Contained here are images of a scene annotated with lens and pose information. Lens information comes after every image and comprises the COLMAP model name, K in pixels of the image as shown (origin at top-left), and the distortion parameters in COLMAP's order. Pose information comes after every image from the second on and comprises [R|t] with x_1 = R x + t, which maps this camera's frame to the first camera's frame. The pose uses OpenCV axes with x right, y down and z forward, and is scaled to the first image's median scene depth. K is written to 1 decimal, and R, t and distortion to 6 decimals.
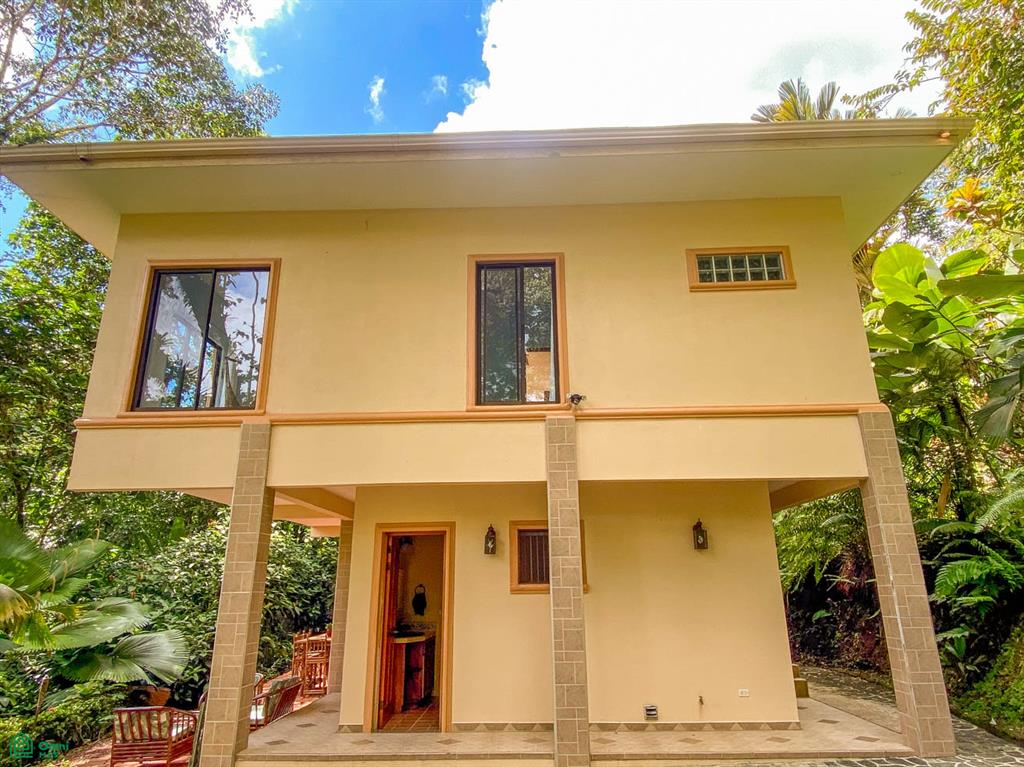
lens RADIAL K [[628.5, 0, 514.8], [0, 628.5, 387.4], [0, 0, 1]] dist [-0.001146, -0.004782]
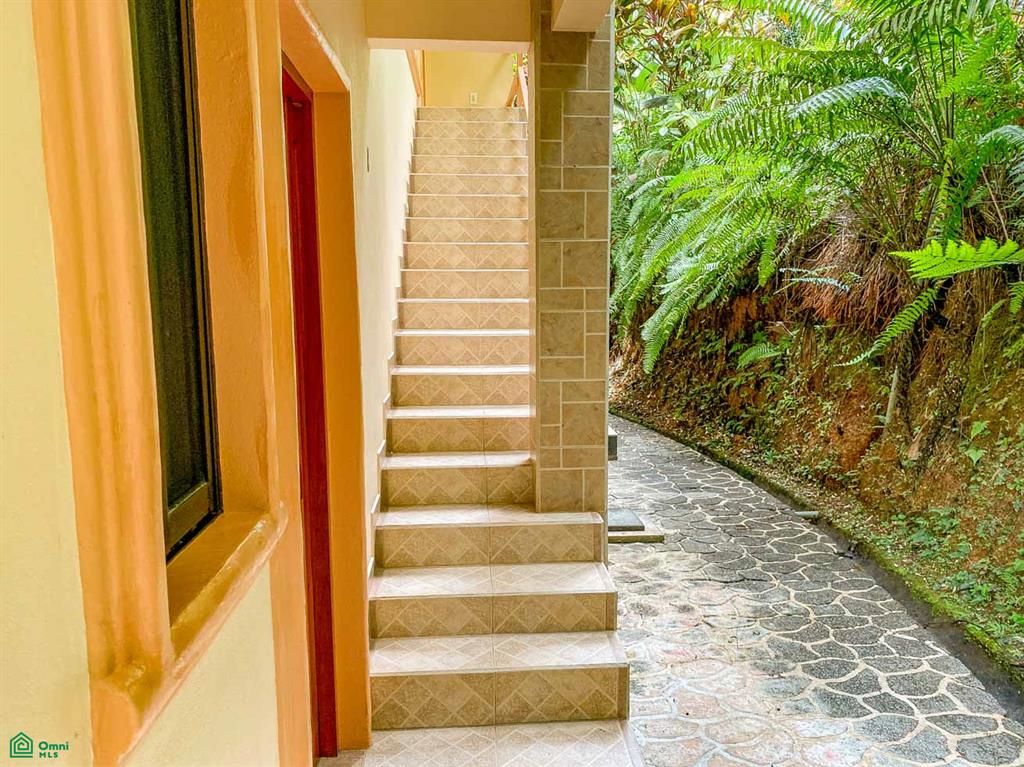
lens RADIAL K [[768.5, 0, 512.8], [0, 768.5, 385.1], [0, 0, 1]] dist [-0.003306, -0.000691]
pose [[0.994769, -0.002269, 0.102121, 0.270543], [-0.040505, 0.909028, 0.414762, 0.170183], [-0.093772, -0.416729, 0.904181, 0.537380]]
